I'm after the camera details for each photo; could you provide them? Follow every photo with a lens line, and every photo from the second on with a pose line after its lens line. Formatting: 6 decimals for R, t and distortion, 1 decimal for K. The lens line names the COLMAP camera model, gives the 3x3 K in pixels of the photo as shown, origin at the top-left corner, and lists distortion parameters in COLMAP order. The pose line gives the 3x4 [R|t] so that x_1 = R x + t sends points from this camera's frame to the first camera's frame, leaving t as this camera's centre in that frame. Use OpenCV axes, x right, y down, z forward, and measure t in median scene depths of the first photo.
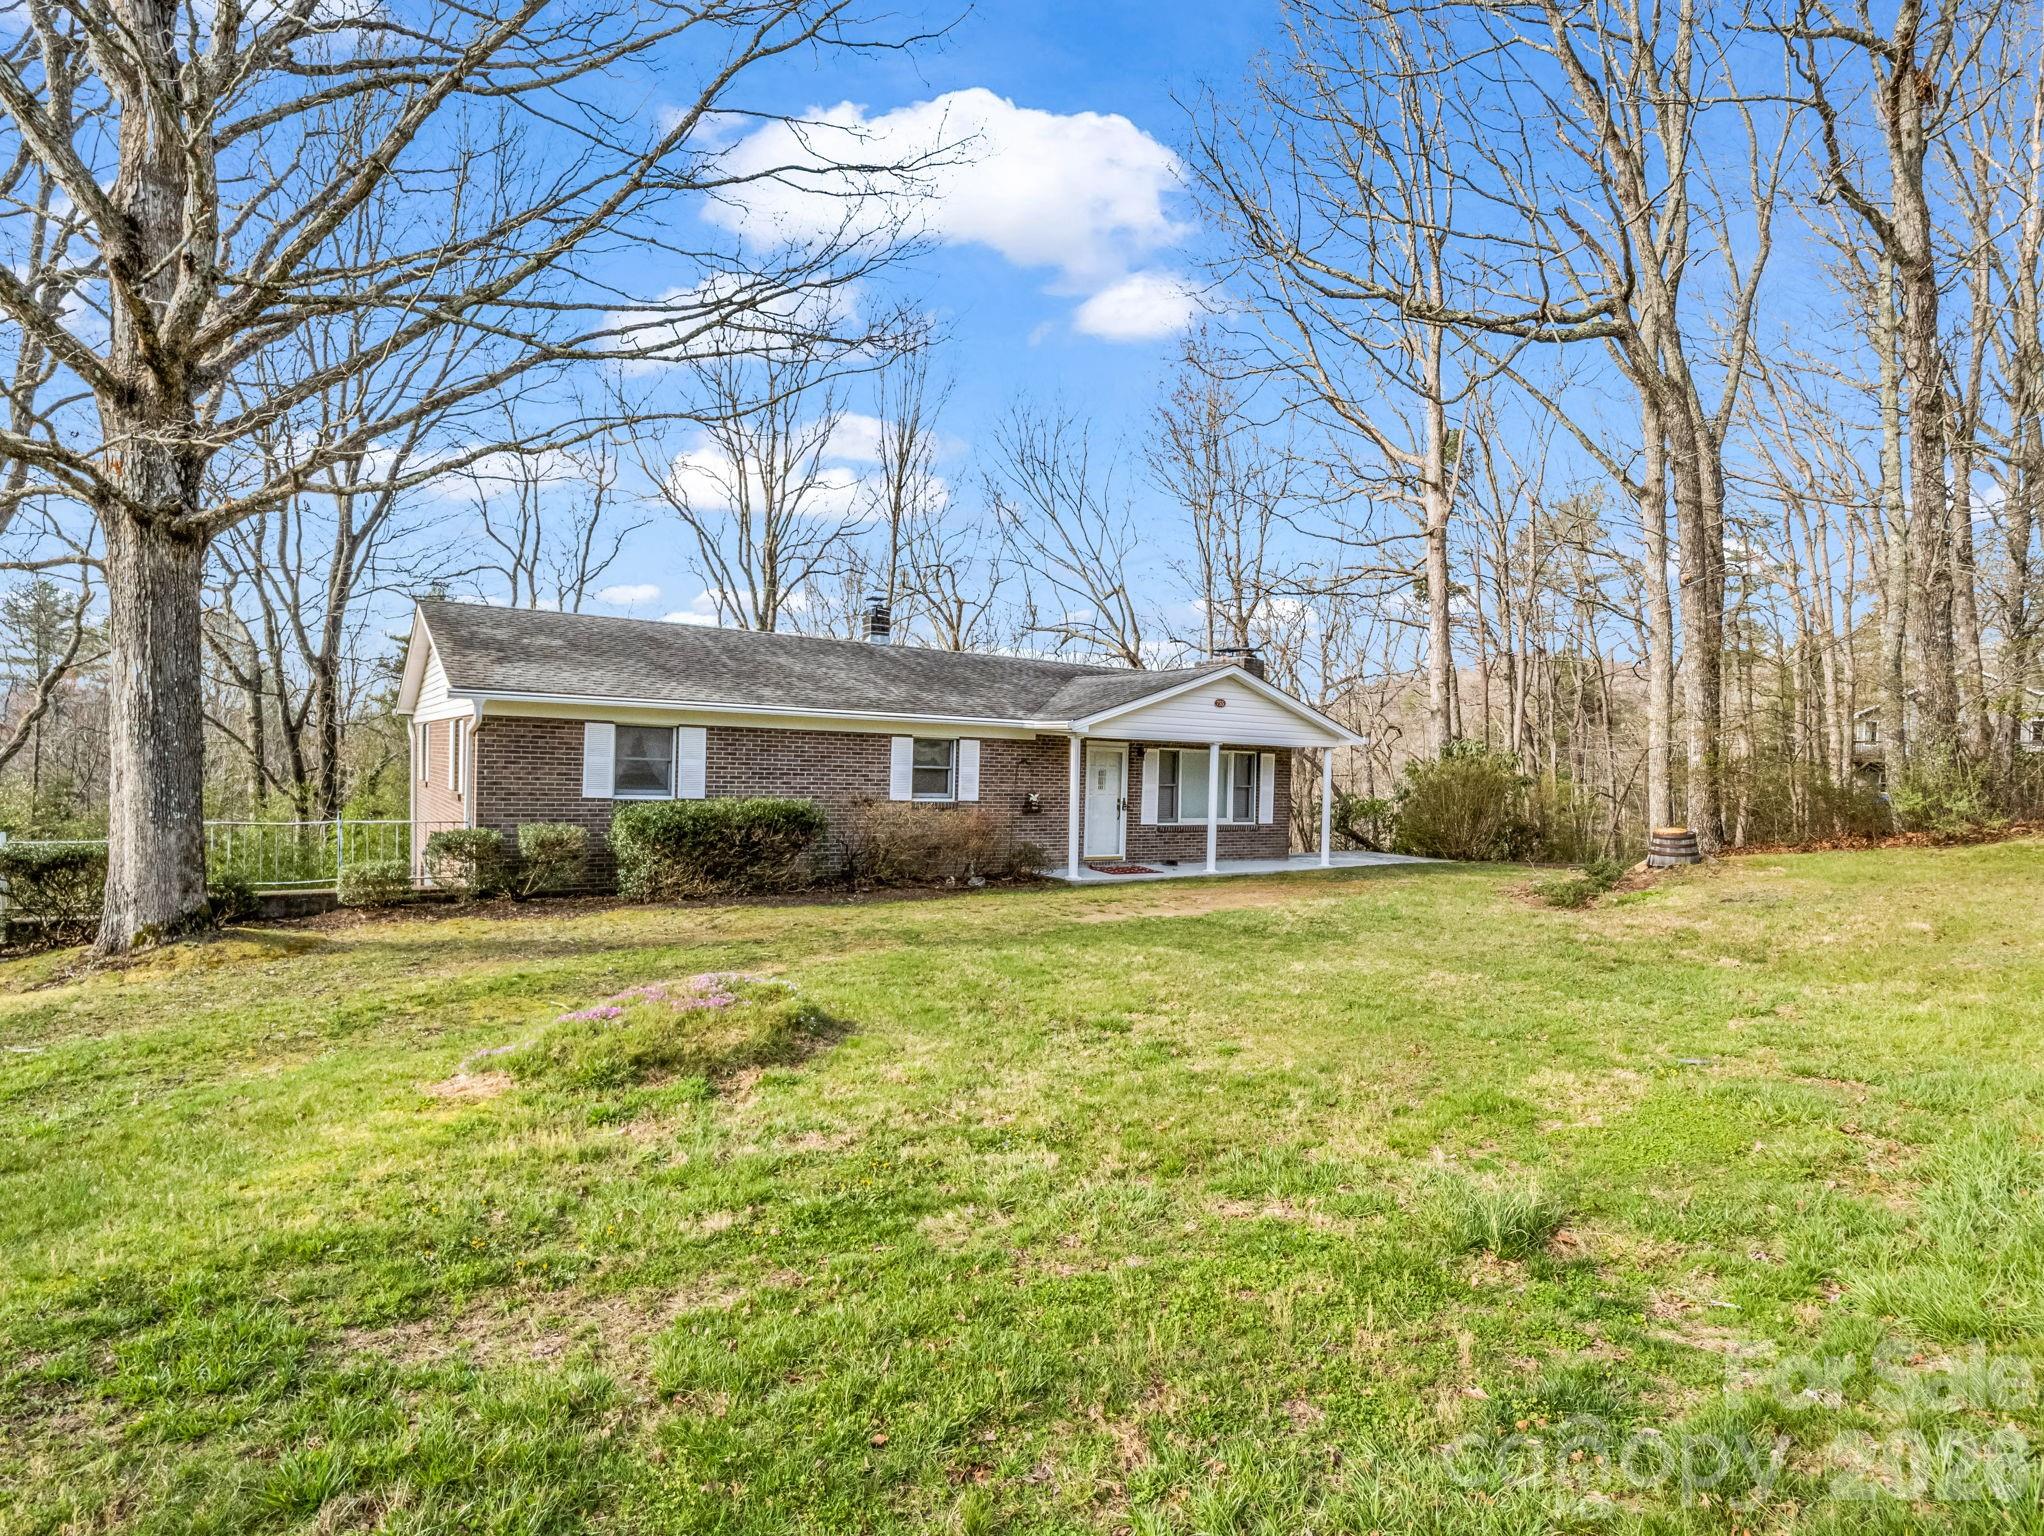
lens RADIAL K [[1048.9, 0, 1038.4], [0, 1048.9, 775.9], [0, 0, 1]] dist [0.002843, -0.001241]
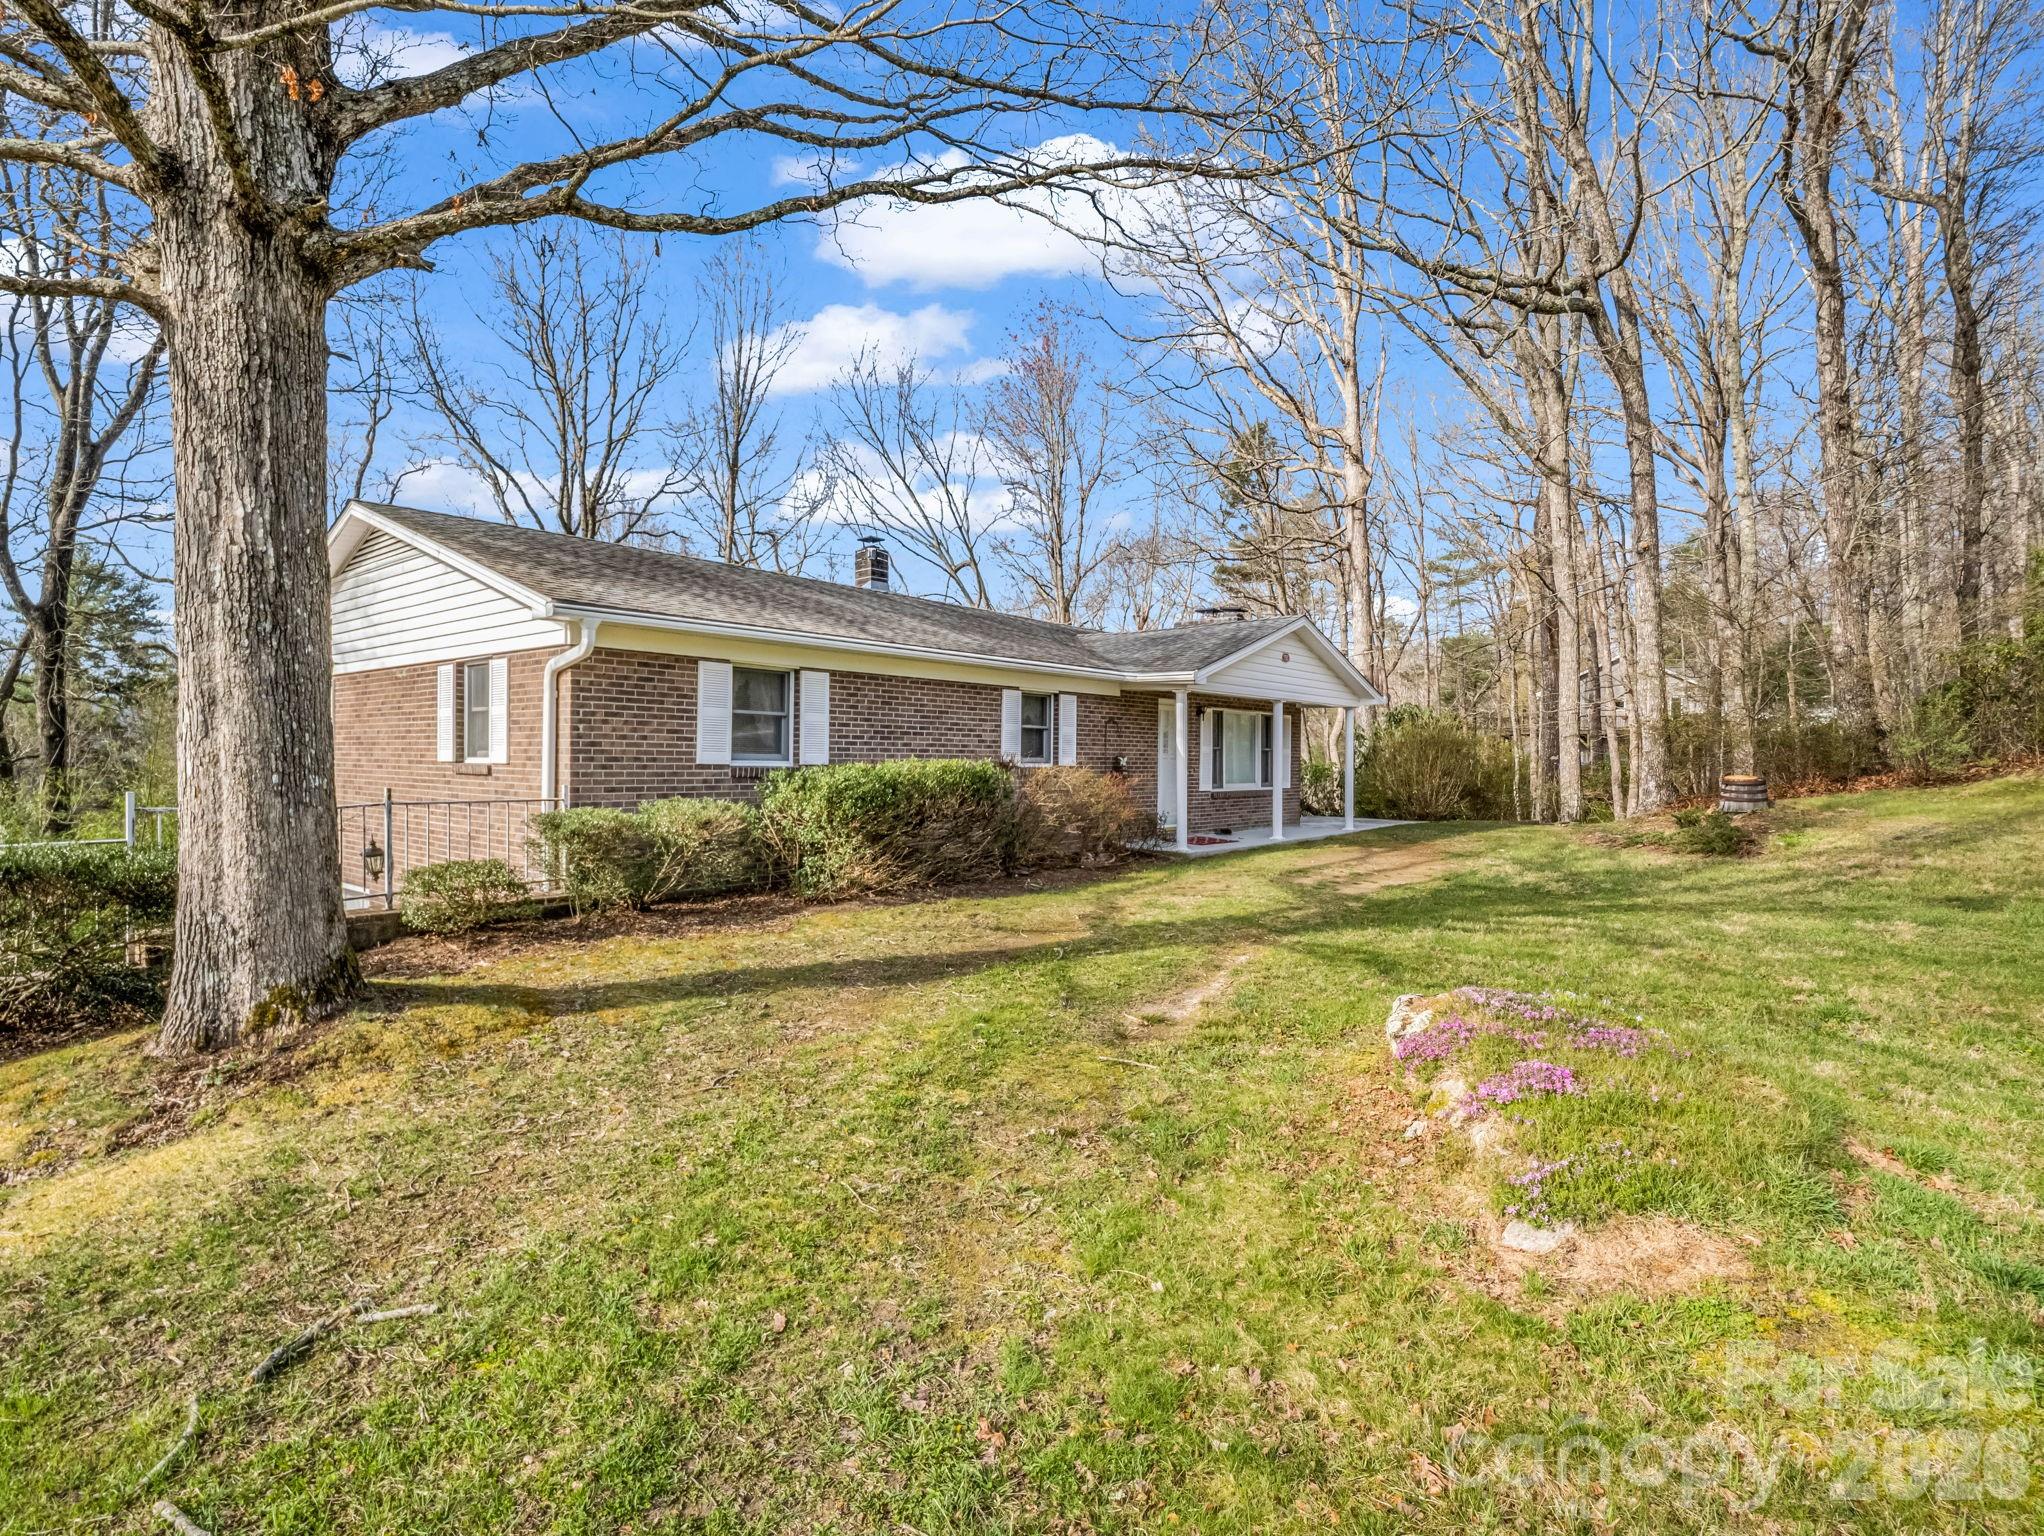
lens RADIAL K [[1015.6, 0, 1023.7], [0, 1015.6, 753.0], [0, 0, 1]] dist [-0.004061, -0.002114]
pose [[0.964734, -0.019938, 0.262472, -0.324044], [0.022802, 0.999709, -0.007868, 0.019054], [-0.262239, 0.013576, 0.964908, 0.214144]]
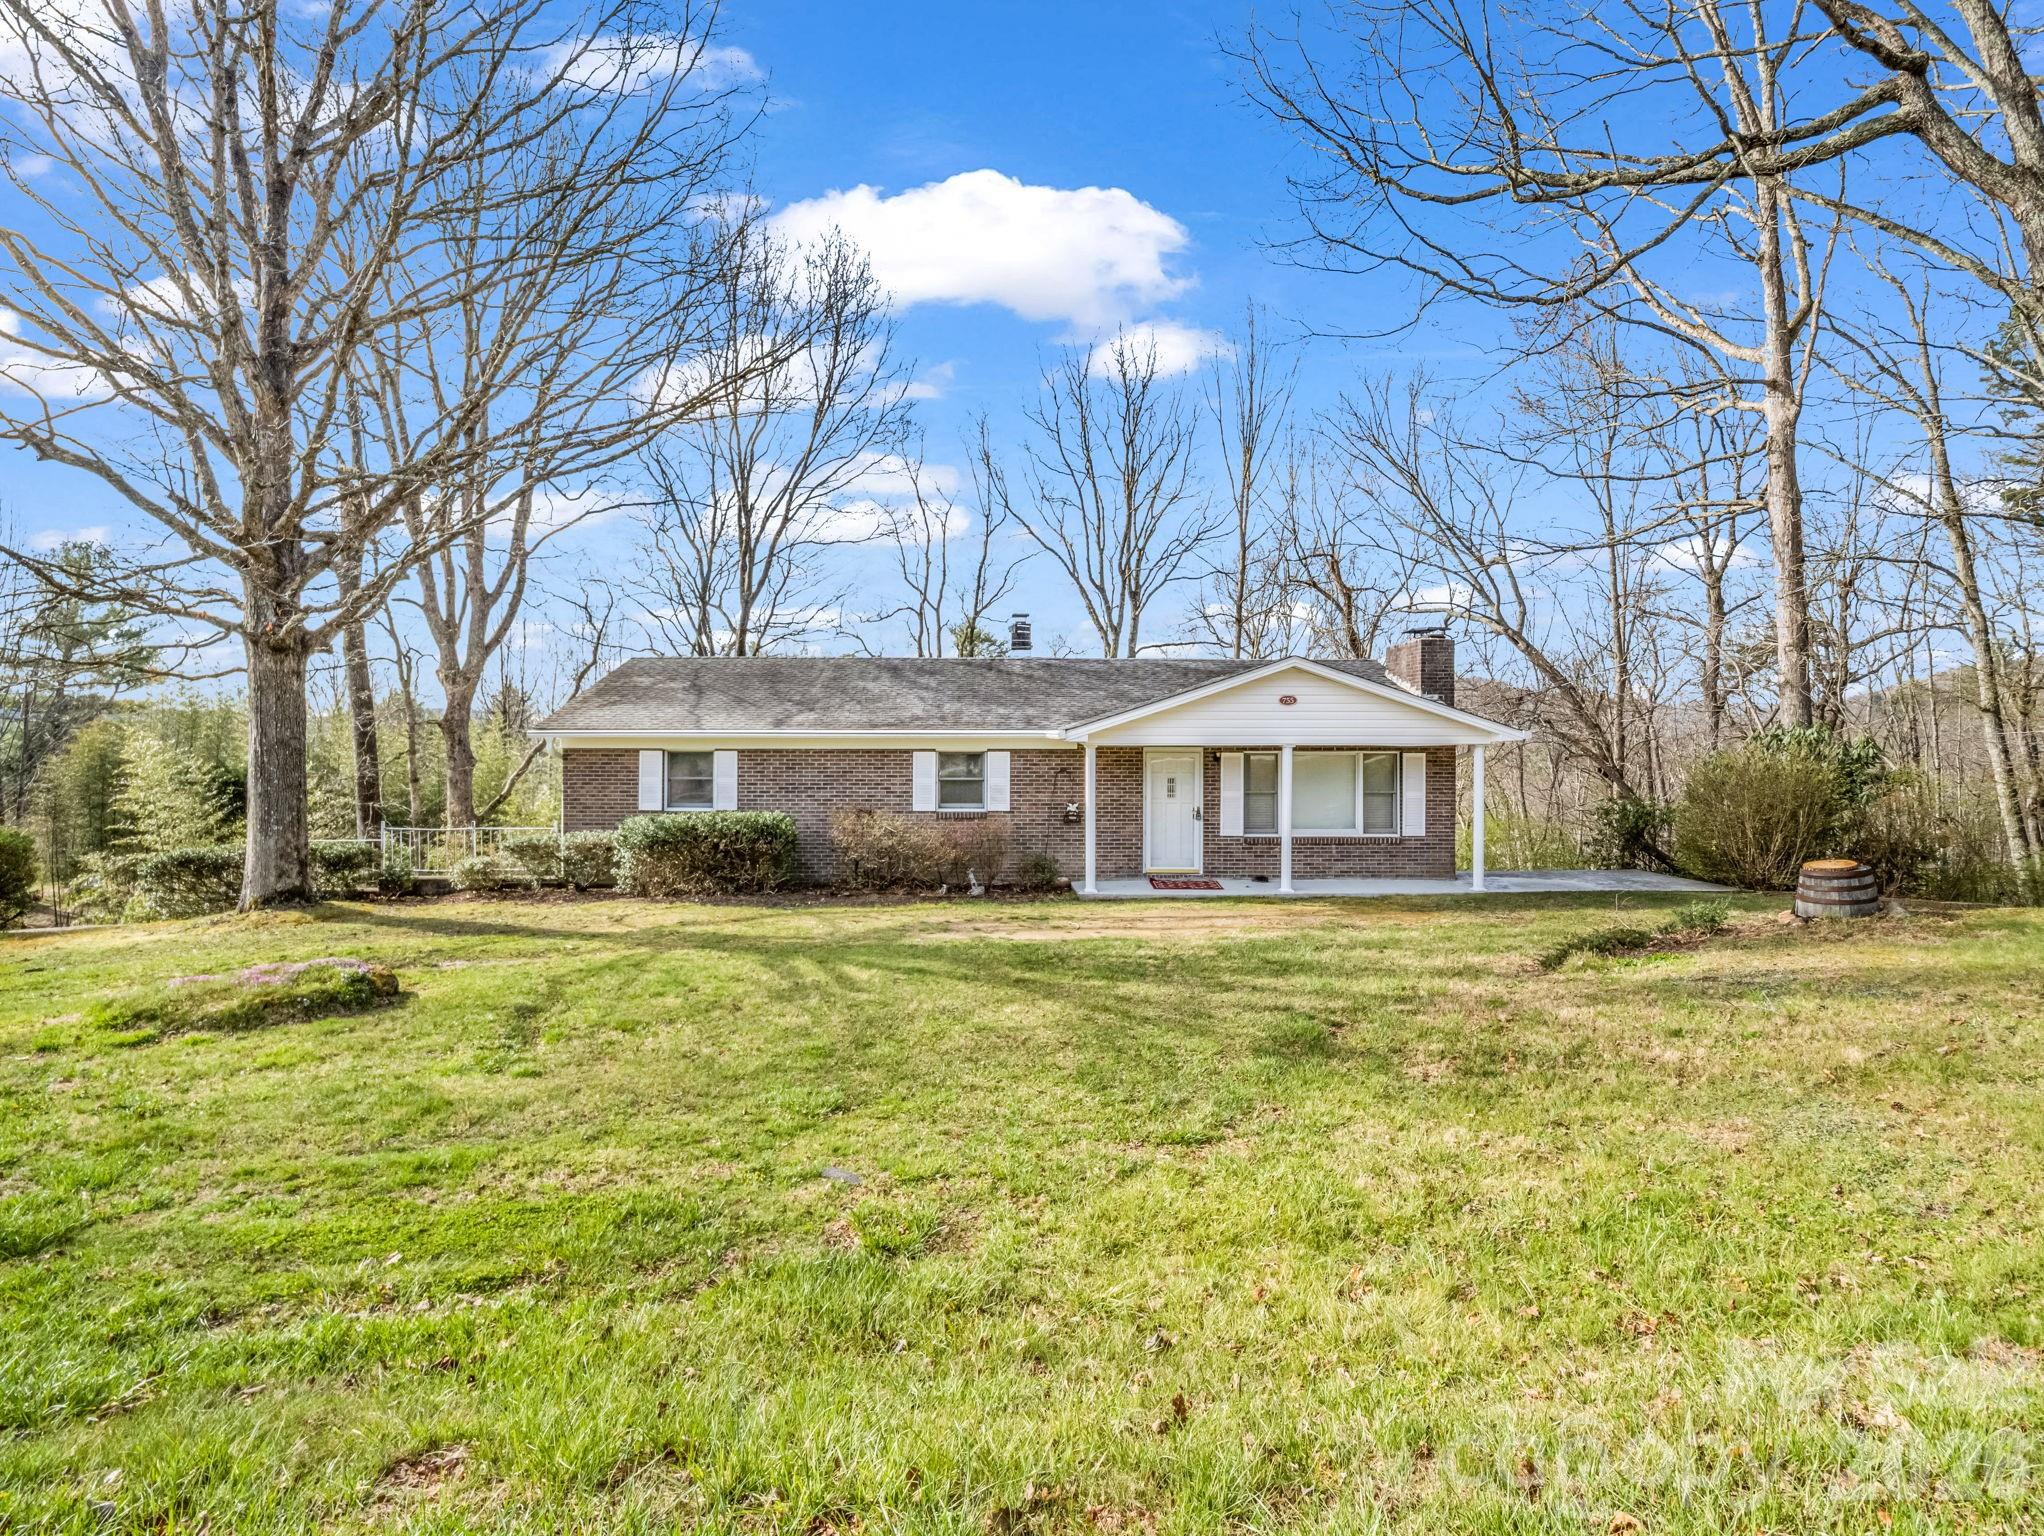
lens RADIAL K [[1015.6, 0, 1023.7], [0, 1015.6, 753.0], [0, 0, 1]] dist [-0.004061, -0.002114]
pose [[0.844592, -0.022430, -0.534940, 0.496598], [0.015906, 0.999732, -0.016805, -0.016304], [0.535174, 0.005685, 0.844723, 0.173257]]
